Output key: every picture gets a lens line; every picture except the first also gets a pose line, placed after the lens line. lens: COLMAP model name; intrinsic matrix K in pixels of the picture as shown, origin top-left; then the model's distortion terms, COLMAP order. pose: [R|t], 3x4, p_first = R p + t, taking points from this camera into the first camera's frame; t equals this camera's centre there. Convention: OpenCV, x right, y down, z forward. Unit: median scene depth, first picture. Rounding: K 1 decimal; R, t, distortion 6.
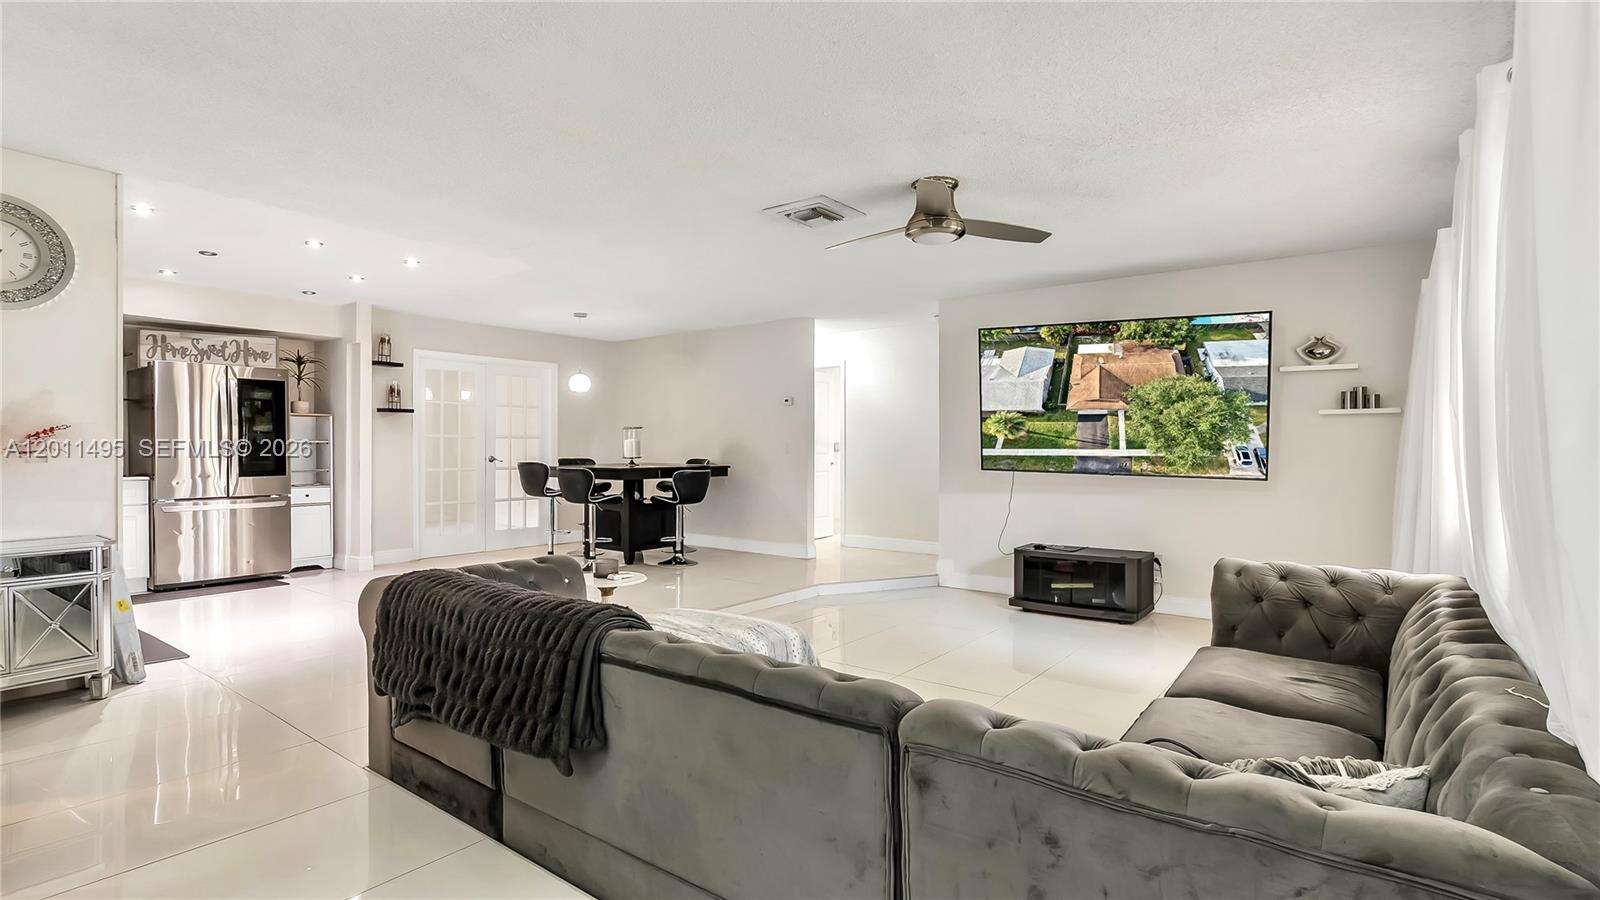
lens RADIAL K [[756.5, 0, 800.0], [0, 756.5, 450.0], [0, 0, 1]] dist [-0.005436, 0.000674]
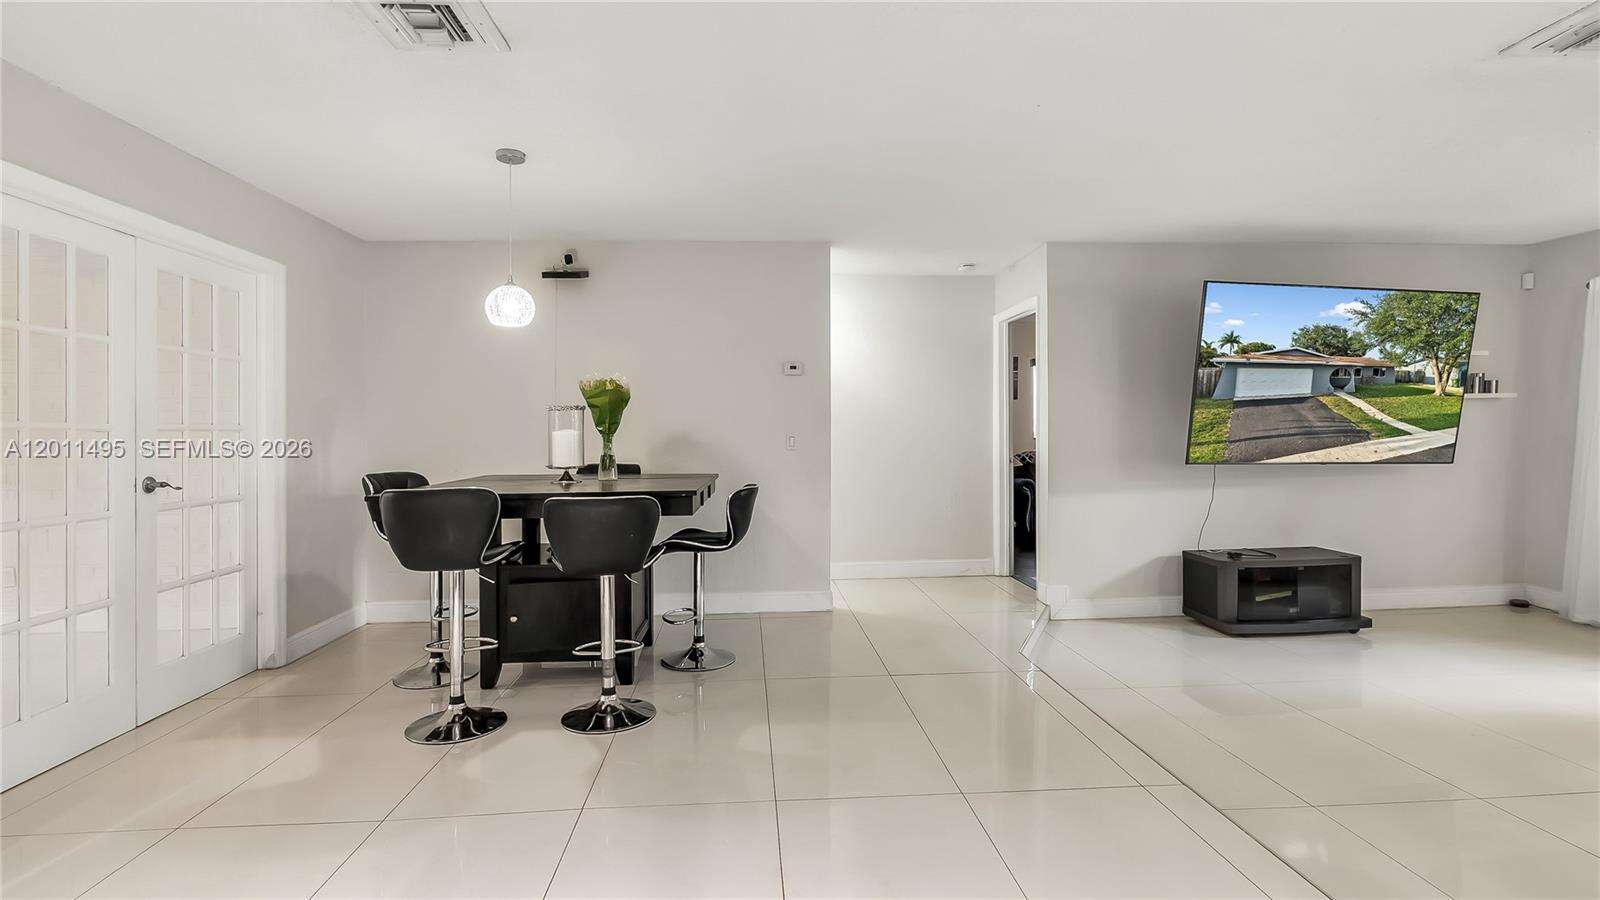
lens RADIAL K [[764.7, 0, 802.1], [0, 764.7, 432.6], [0, 0, 1]] dist [-0.000492, -0.001816]
pose [[0.753844, -0.011767, 0.656948, -0.543813], [0.019951, 0.999789, -0.004986, -0.008845], [-0.656750, 0.016866, 0.753920, 0.637125]]
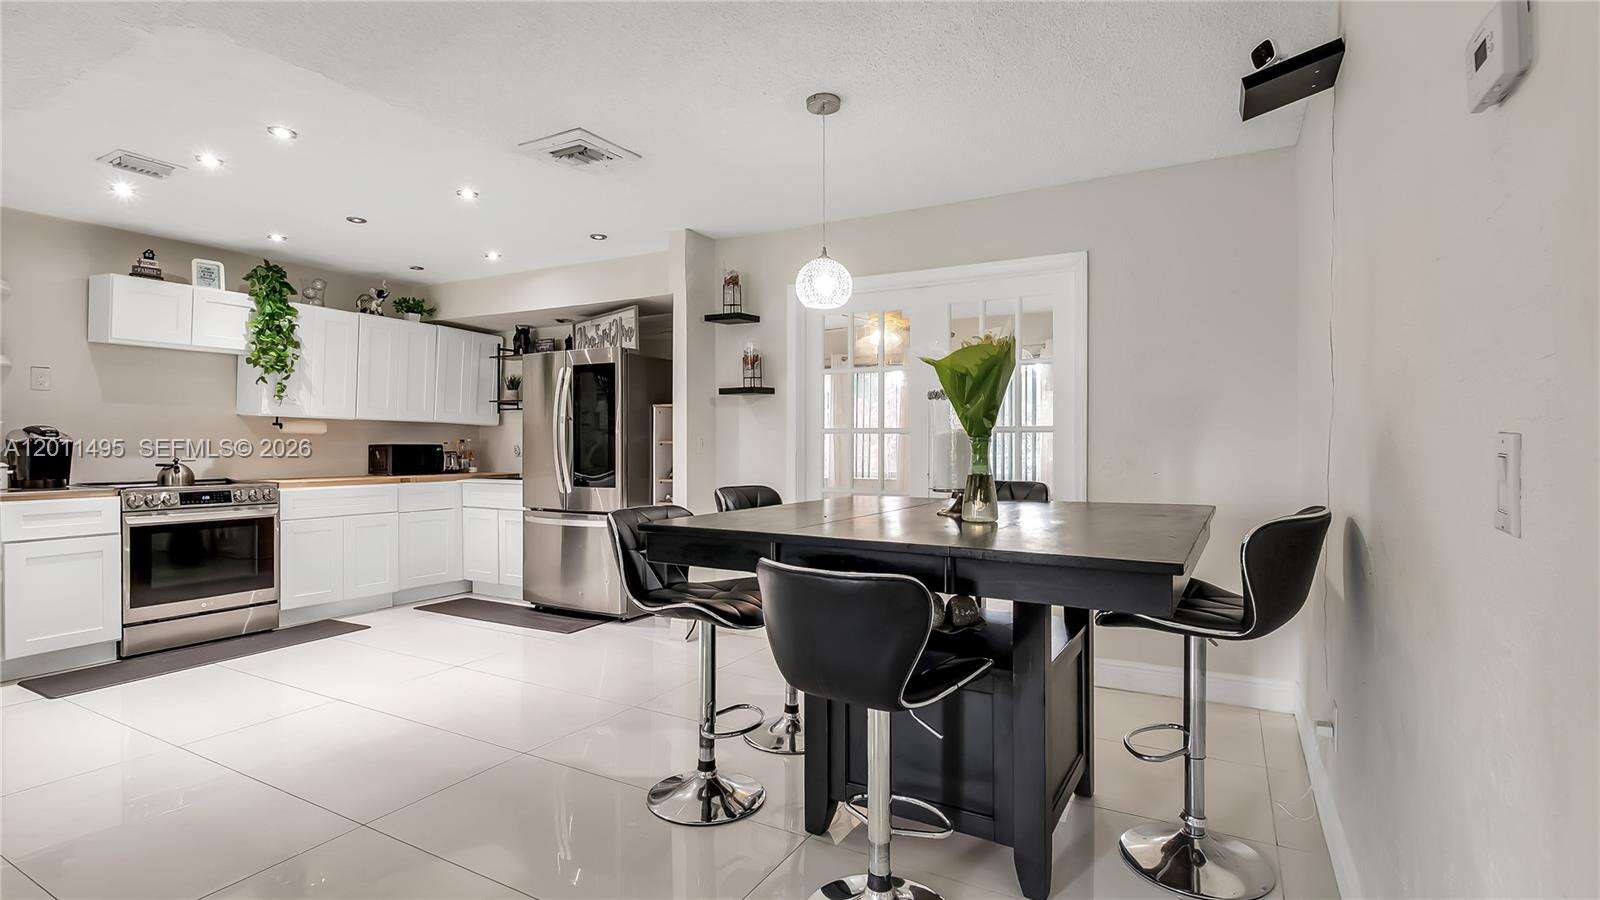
lens RADIAL K [[756.5, 0, 800.0], [0, 756.5, 450.0], [0, 0, 1]] dist [-0.005436, 0.000674]
pose [[0.129030, 0.006902, -0.991617, 0.095838], [-0.006051, 0.999963, 0.006173, -0.009568], [0.991622, 0.005204, 0.129066, 1.105969]]
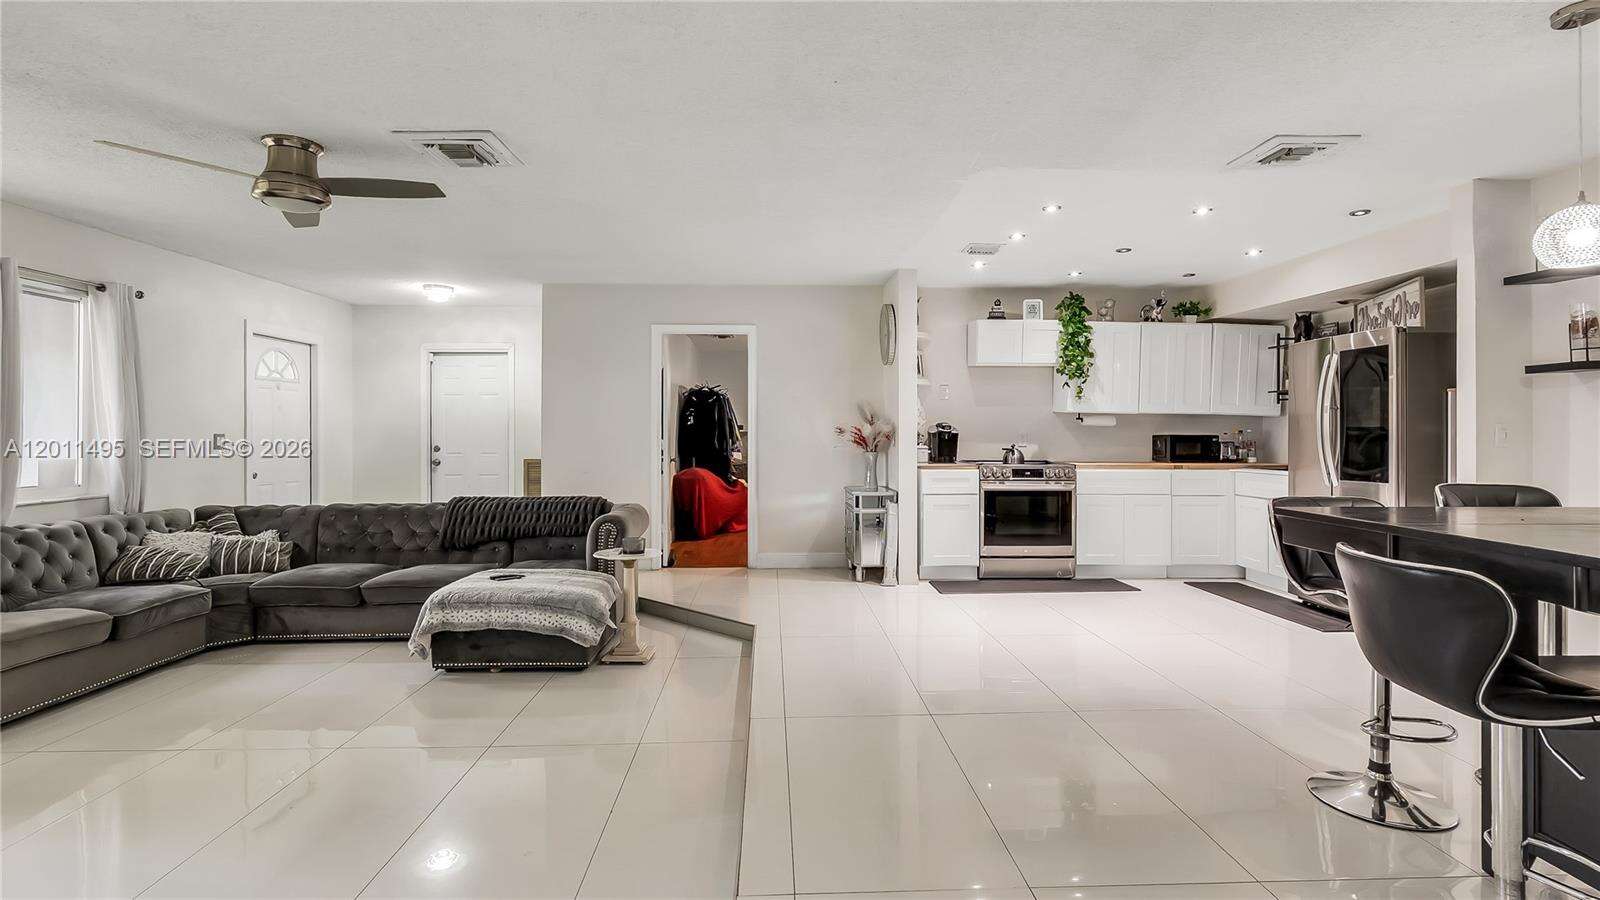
lens RADIAL K [[764.7, 0, 802.1], [0, 764.7, 432.6], [0, 0, 1]] dist [-0.000492, -0.001816]
pose [[-0.775984, -0.002965, -0.630746, 0.169388], [-0.005855, 0.999980, 0.002502, -0.010332], [0.630726, 0.005635, -0.775985, 1.224167]]
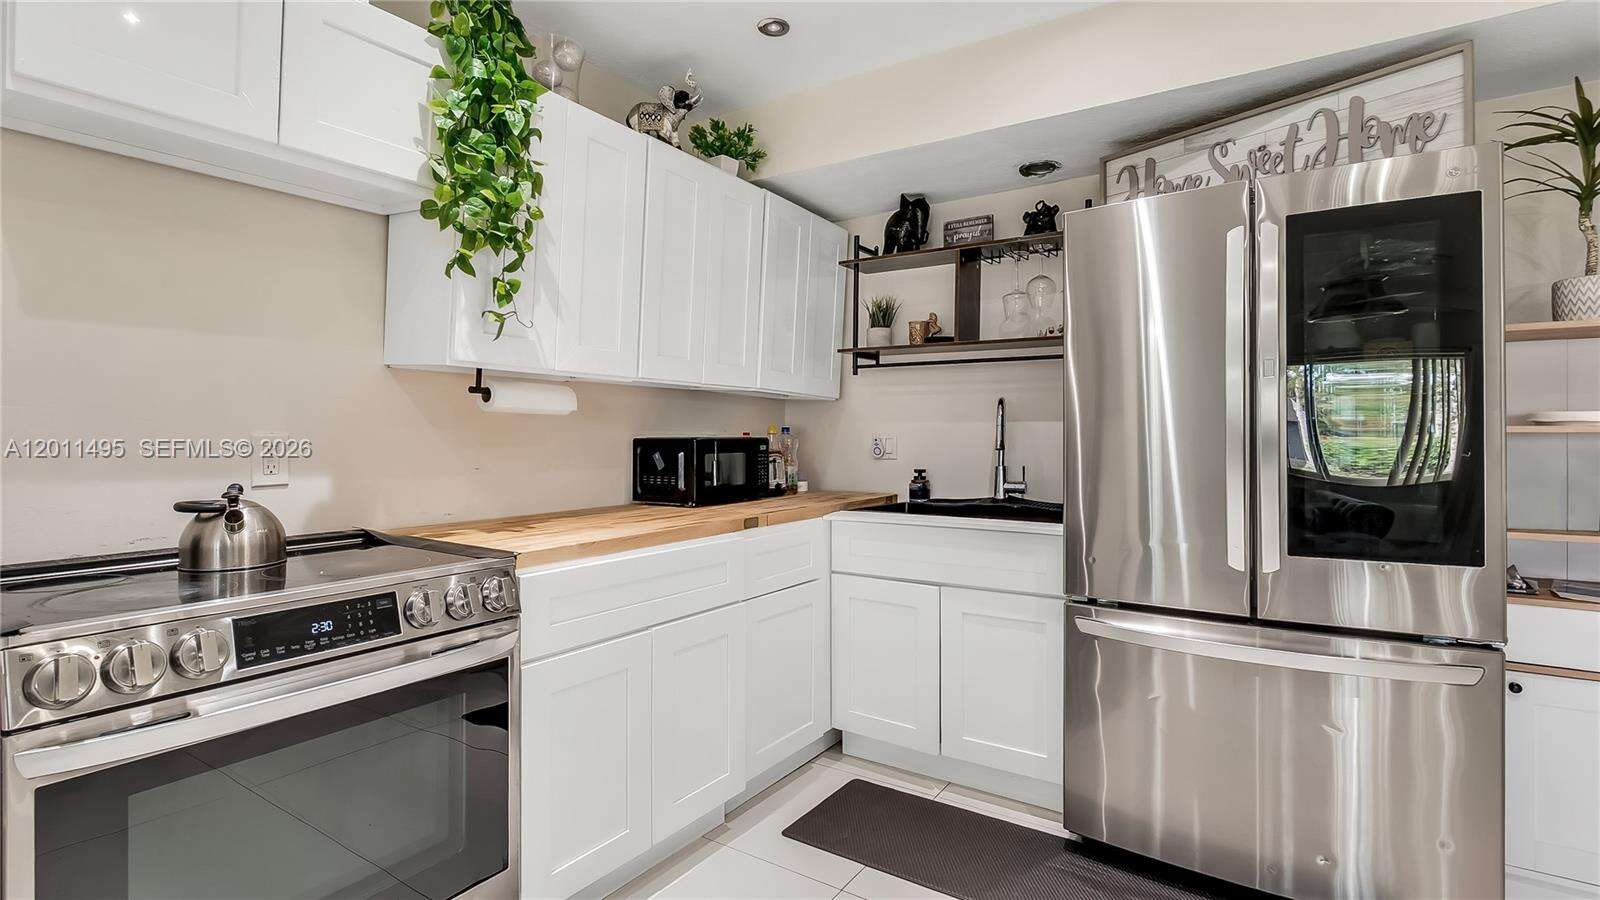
lens RADIAL K [[755.2, 0, 791.5], [0, 755.2, 428.1], [0, 0, 1]] dist [-0.002923, -0.000254]
pose [[0.047465, -0.007002, -0.998848, -0.450688], [-0.001142, 0.999974, -0.007064, -0.010394], [0.998872, 0.001476, 0.047456, 0.771715]]
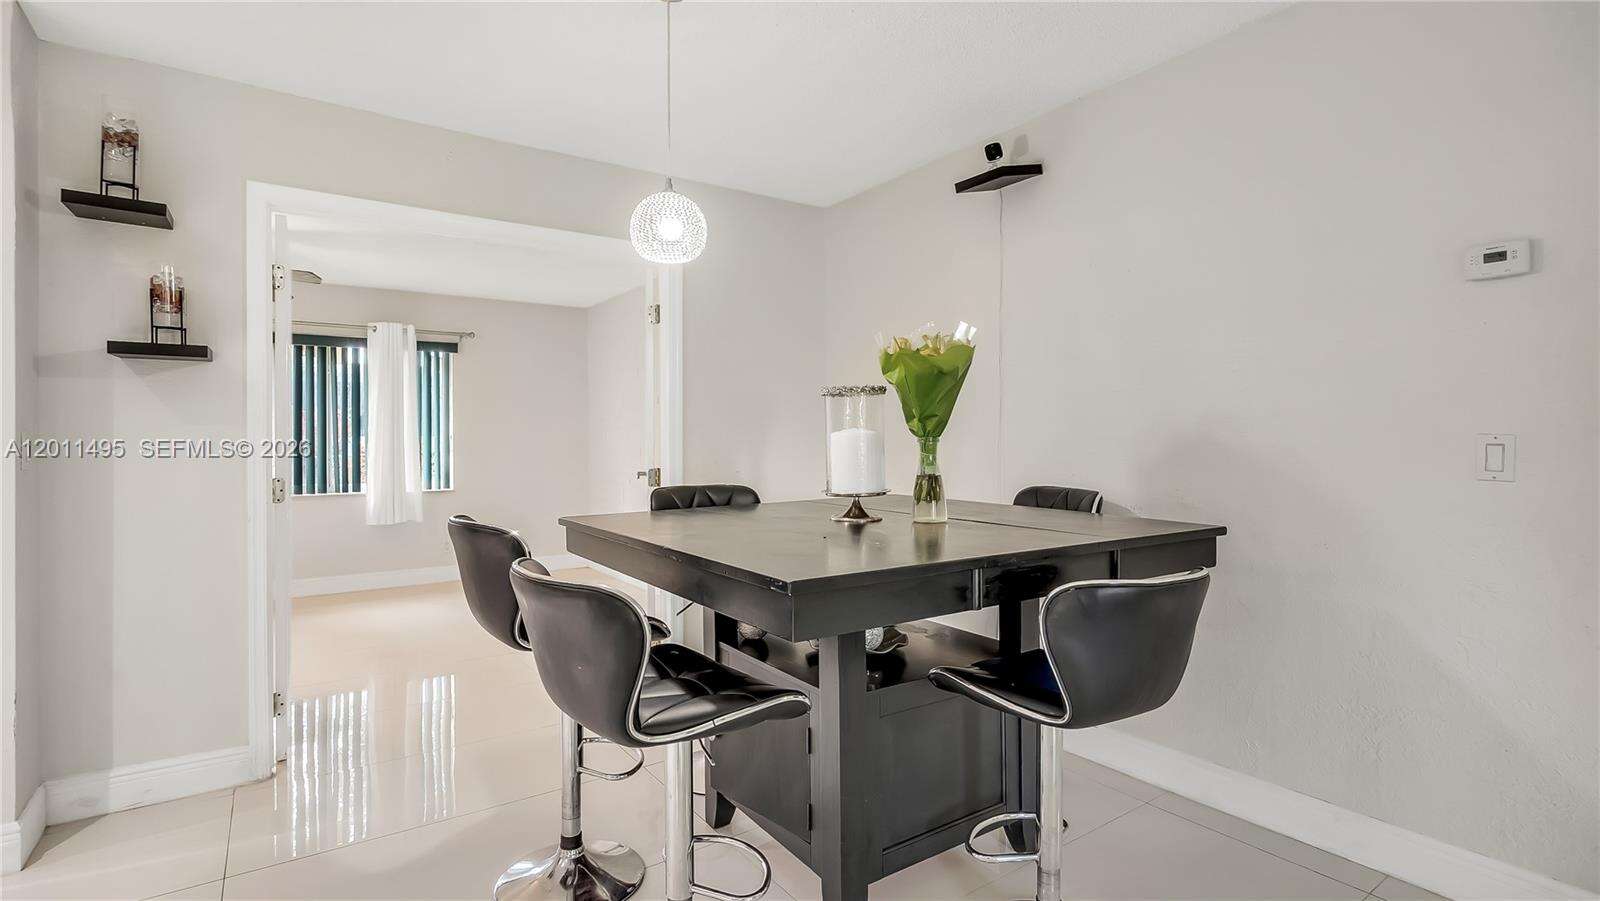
lens RADIAL K [[756.5, 0, 800.0], [0, 756.5, 450.5], [0, 0, 1]] dist [-0.005436, 0.000674]
pose [[0.948556, -0.005661, -0.316558, -0.186186], [0.003632, 0.999969, -0.006999, -0.005771], [0.316588, 0.005489, 0.948547, 0.887221]]
